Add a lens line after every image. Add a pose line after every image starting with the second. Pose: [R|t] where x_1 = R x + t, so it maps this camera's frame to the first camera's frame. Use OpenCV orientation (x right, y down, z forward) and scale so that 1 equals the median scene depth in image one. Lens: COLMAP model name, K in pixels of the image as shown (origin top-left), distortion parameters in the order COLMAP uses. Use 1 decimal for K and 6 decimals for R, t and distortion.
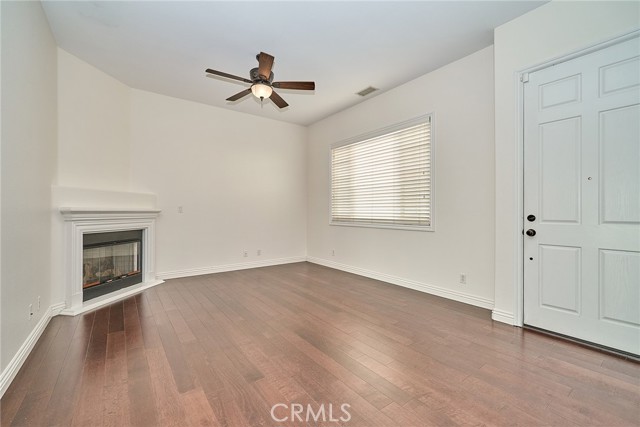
lens RADIAL K [[268.1, 0, 315.9], [0, 268.1, 211.7], [0, 0, 1]] dist [-0.001399, -0.000022]
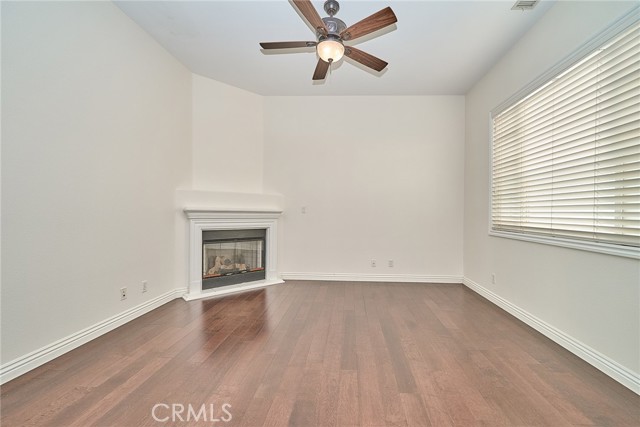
lens RADIAL K [[274.6, 0, 339.9], [0, 274.6, 213.6], [0, 0, 1]] dist [-0.001498, -0.000245]
pose [[0.784946, 0.012668, -0.619435, 0.242981], [-0.013349, 0.999905, 0.003533, -0.000667], [0.619421, 0.005495, 0.785040, 0.339222]]
